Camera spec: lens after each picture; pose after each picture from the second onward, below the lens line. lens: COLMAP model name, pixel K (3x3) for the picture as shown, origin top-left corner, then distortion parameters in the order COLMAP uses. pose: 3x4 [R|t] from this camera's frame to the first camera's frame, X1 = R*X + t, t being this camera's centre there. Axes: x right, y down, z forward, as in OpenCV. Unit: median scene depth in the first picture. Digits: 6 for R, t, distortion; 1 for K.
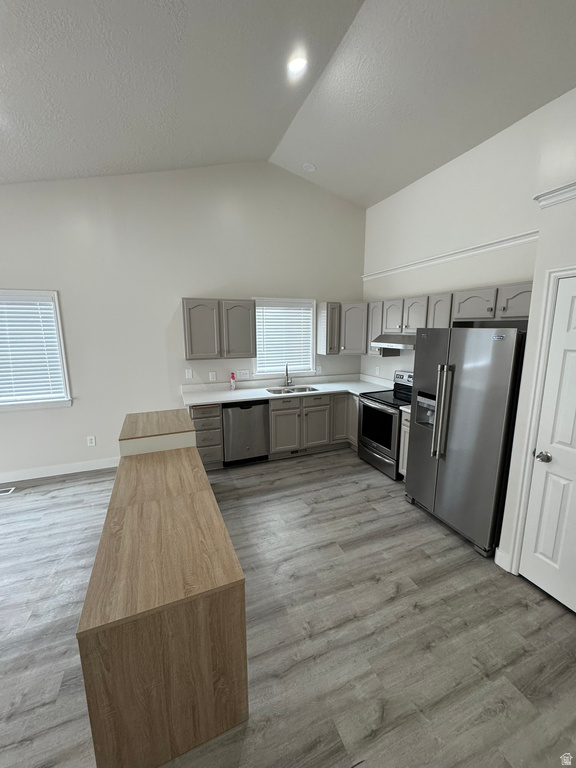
lens RADIAL K [[309.0, 0, 290.5], [0, 309.0, 384.3], [0, 0, 1]] dist [0.003591, 0.000043]
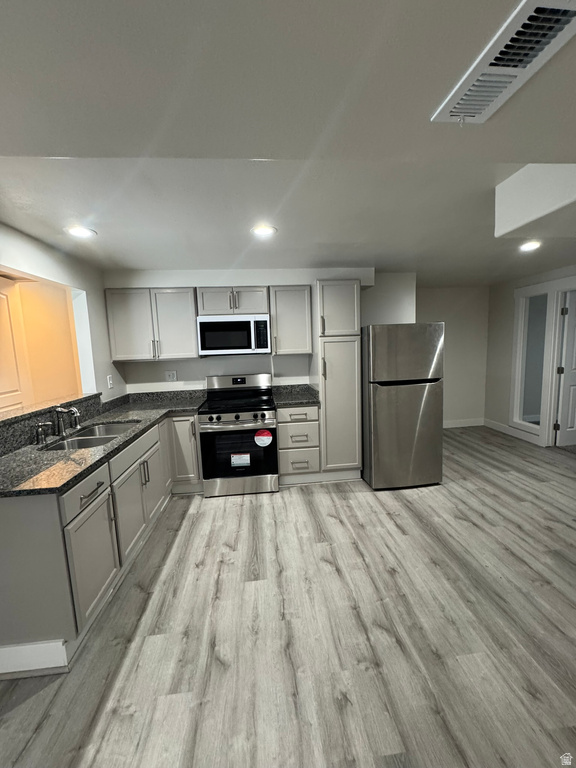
lens RADIAL K [[309.0, 0, 290.5], [0, 309.0, 383.2], [0, 0, 1]] dist [0.003591, 0.000043]
pose [[-0.278333, 0.121072, -0.952823, 0.784948], [-0.132009, 0.977787, 0.162805, -0.028877], [0.951370, 0.171095, -0.256168, 1.118079]]
